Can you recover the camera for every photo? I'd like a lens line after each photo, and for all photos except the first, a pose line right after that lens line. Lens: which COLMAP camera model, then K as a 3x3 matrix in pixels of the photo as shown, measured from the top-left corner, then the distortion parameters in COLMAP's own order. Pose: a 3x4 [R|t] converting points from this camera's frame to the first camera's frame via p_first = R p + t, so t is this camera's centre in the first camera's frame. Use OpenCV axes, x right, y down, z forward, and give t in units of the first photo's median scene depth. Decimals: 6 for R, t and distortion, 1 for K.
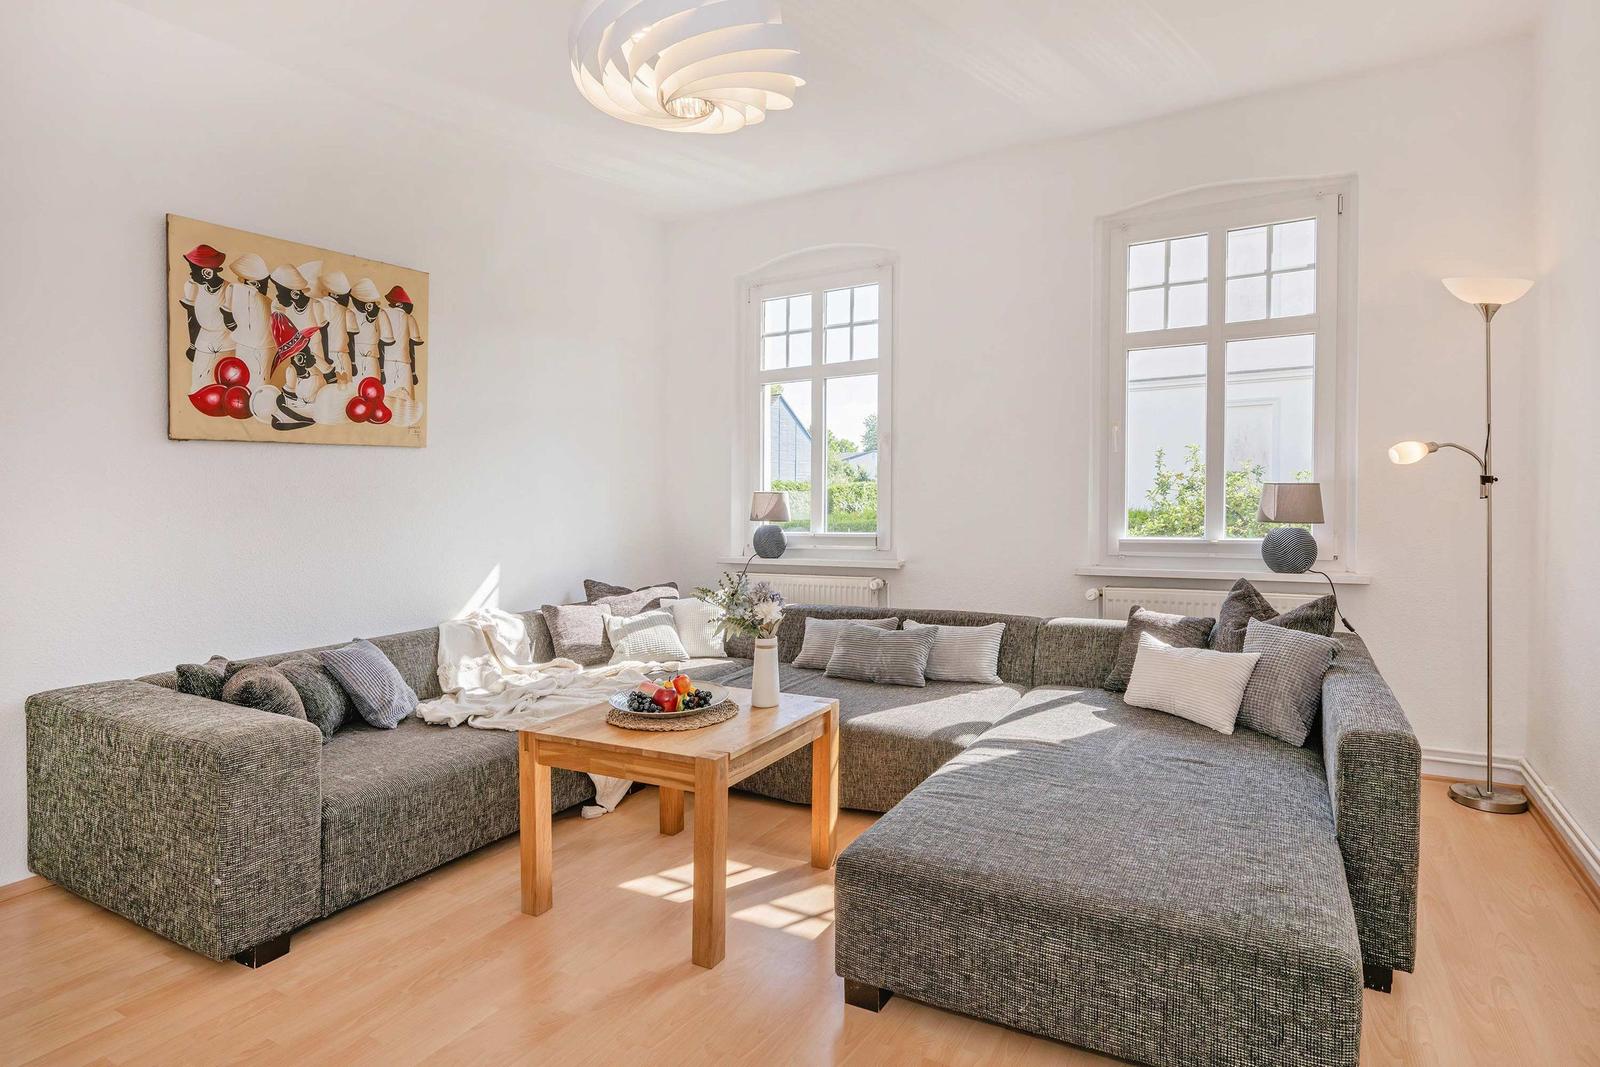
lens RADIAL K [[844.4, 0, 797.4], [0, 844.4, 508.2], [0, 0, 1]] dist [-0.002469, -0.000194]
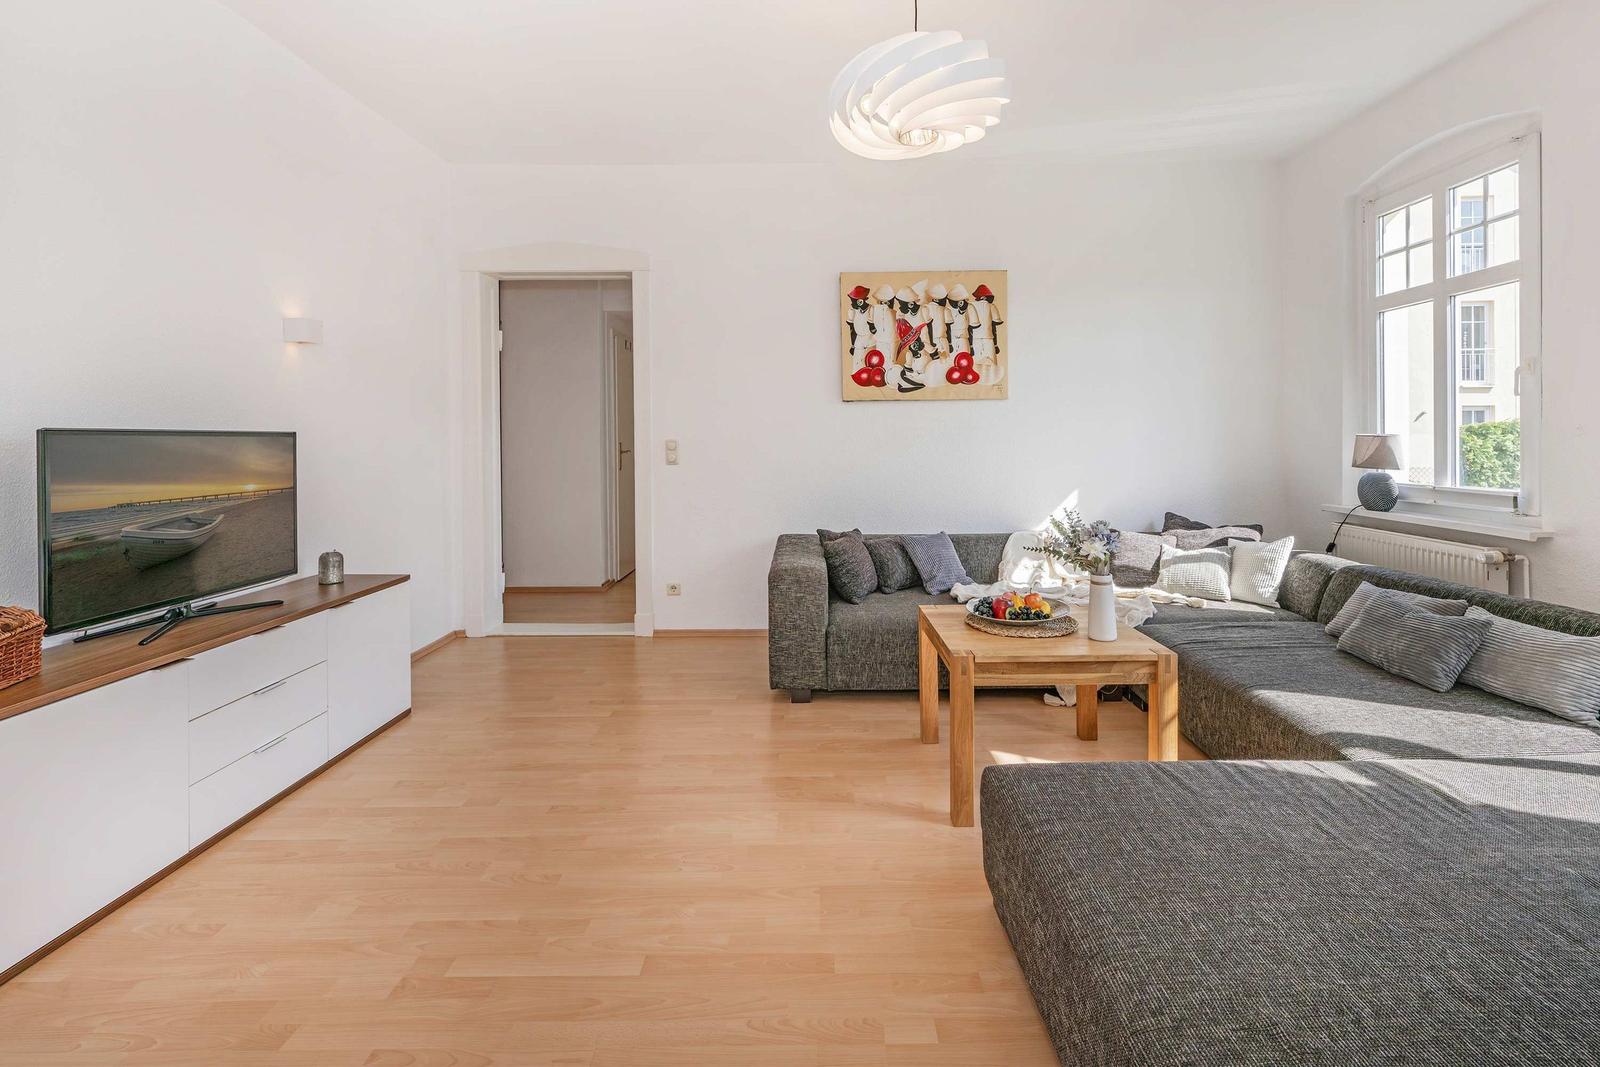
lens RADIAL K [[690.0, 0, 803.2], [0, 690.0, 439.0], [0, 0, 1]] dist [0.002160, 0.000042]
pose [[0.516859, 0.018204, -0.855877, 0.376089], [-0.019750, 0.999761, 0.009337, -0.013447], [0.855843, 0.012078, 0.517095, 0.167282]]
